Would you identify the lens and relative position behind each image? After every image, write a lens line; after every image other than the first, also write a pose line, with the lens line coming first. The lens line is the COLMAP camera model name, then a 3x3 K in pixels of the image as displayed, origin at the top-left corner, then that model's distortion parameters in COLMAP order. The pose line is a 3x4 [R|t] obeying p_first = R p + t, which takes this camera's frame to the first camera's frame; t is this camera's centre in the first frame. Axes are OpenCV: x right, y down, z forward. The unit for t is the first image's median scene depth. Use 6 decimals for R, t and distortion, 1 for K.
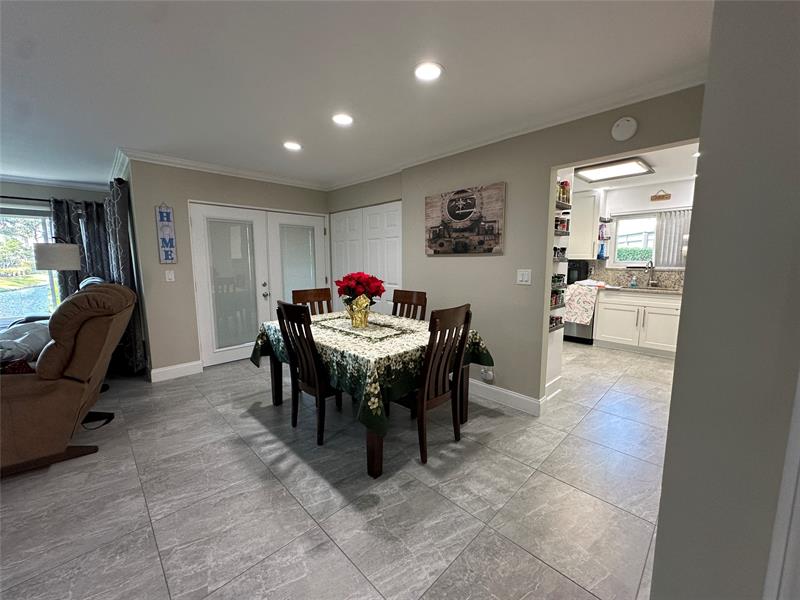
lens RADIAL K [[321.8, 0, 399.9], [0, 321.8, 298.3], [0, 0, 1]] dist [0.000407, 0.000047]
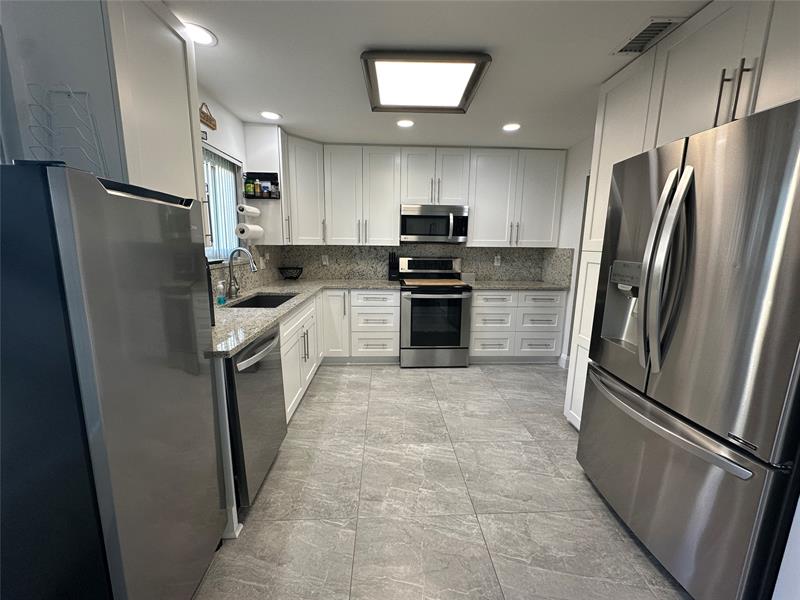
lens RADIAL K [[320.2, 0, 400.0], [0, 320.2, 300.0], [0, 0, 1]] dist [-0.002549, -0.000185]
pose [[-0.743797, -0.128812, 0.655876, 0.226116], [0.068328, 0.961461, 0.266316, -0.154212], [-0.664904, 0.242900, -0.706330, 1.190910]]
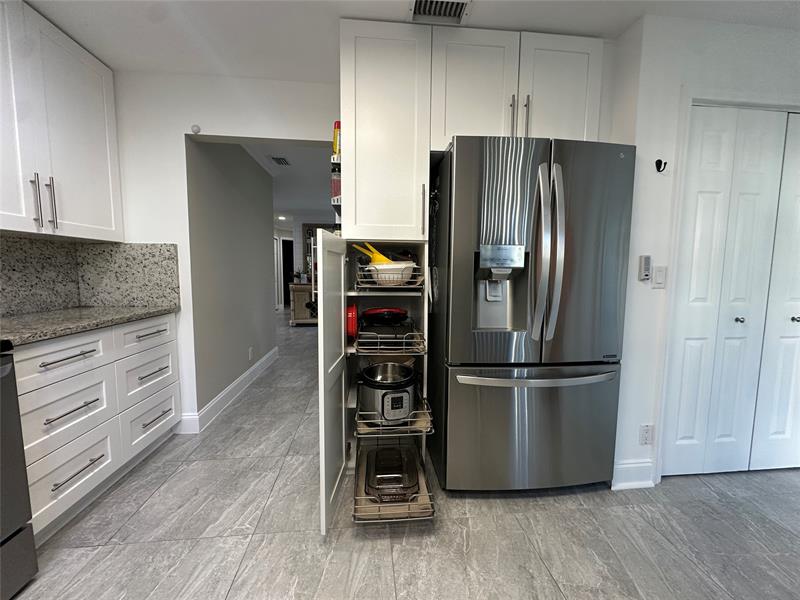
lens RADIAL K [[320.7, 0, 399.4], [0, 320.7, 299.1], [0, 0, 1]] dist [-0.003949, 0.000740]
pose [[-0.623238, 0.063422, -0.779456, 0.579204], [-0.106242, 0.980599, 0.164737, -0.079879], [0.774782, 0.185482, -0.604408, 0.929261]]
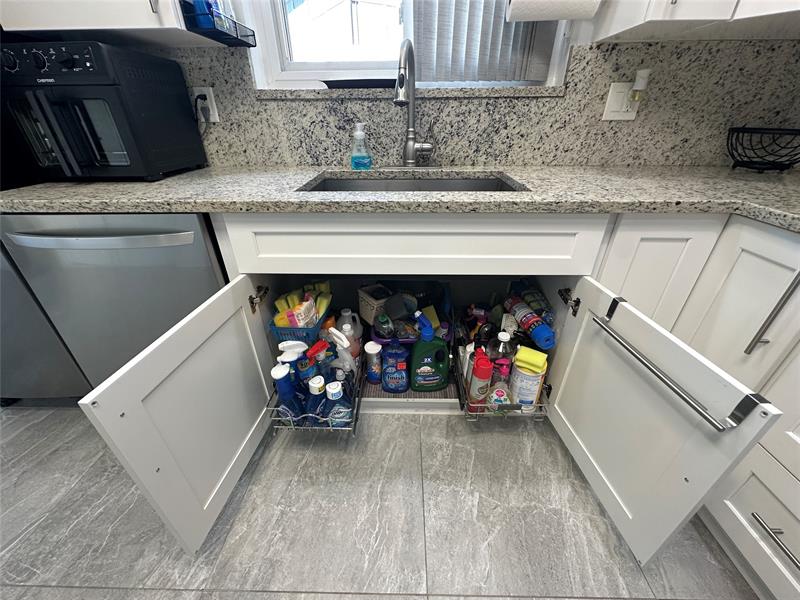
lens RADIAL K [[320.7, 0, 399.4], [0, 320.7, 299.1], [0, 0, 1]] dist [-0.003949, 0.000740]
pose [[0.713500, -0.356365, 0.603259, 0.565506], [0.090739, 0.900740, 0.424776, -0.050524], [-0.694755, -0.248338, 0.675014, 0.794872]]
